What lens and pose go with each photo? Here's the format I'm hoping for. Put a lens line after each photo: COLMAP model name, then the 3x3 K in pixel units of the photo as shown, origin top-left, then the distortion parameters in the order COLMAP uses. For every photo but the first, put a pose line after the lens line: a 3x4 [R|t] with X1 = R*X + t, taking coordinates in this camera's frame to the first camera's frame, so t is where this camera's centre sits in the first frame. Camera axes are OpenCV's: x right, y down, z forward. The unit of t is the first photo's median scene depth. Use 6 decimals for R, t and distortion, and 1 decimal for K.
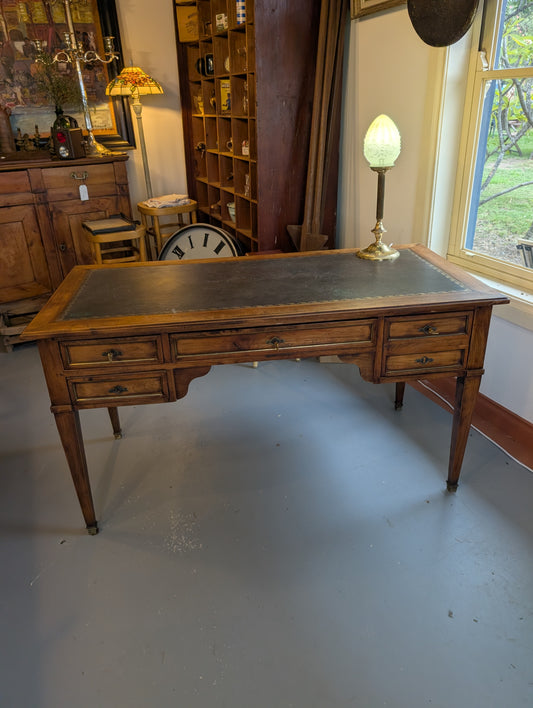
lens RADIAL K [[514.0, 0, 272.3], [0, 514.0, 334.2], [0, 0, 1]] dist [-0.003220, 0.001672]
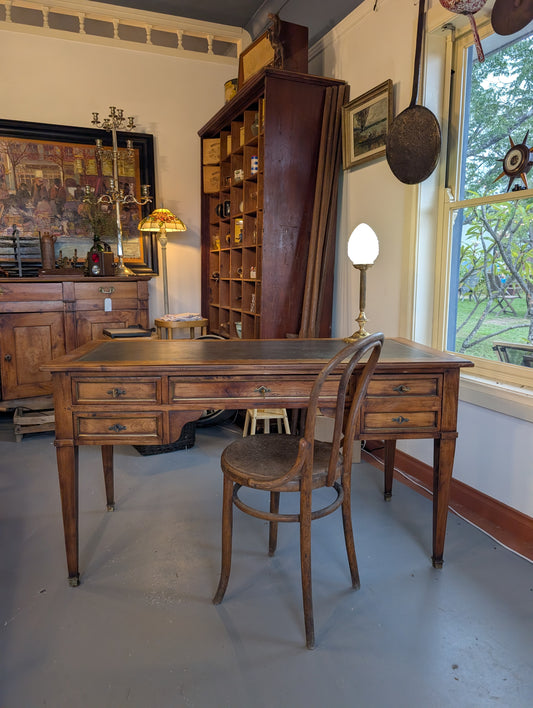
lens RADIAL K [[507.0, 0, 266.5], [0, 507.0, 339.4], [0, 0, 1]] dist [0.001445, -0.005722]
pose [[0.998727, 0.036240, -0.035082, 0.025906], [-0.044726, 0.957837, -0.283809, 0.116753], [0.023318, 0.285017, 0.958239, -0.044856]]
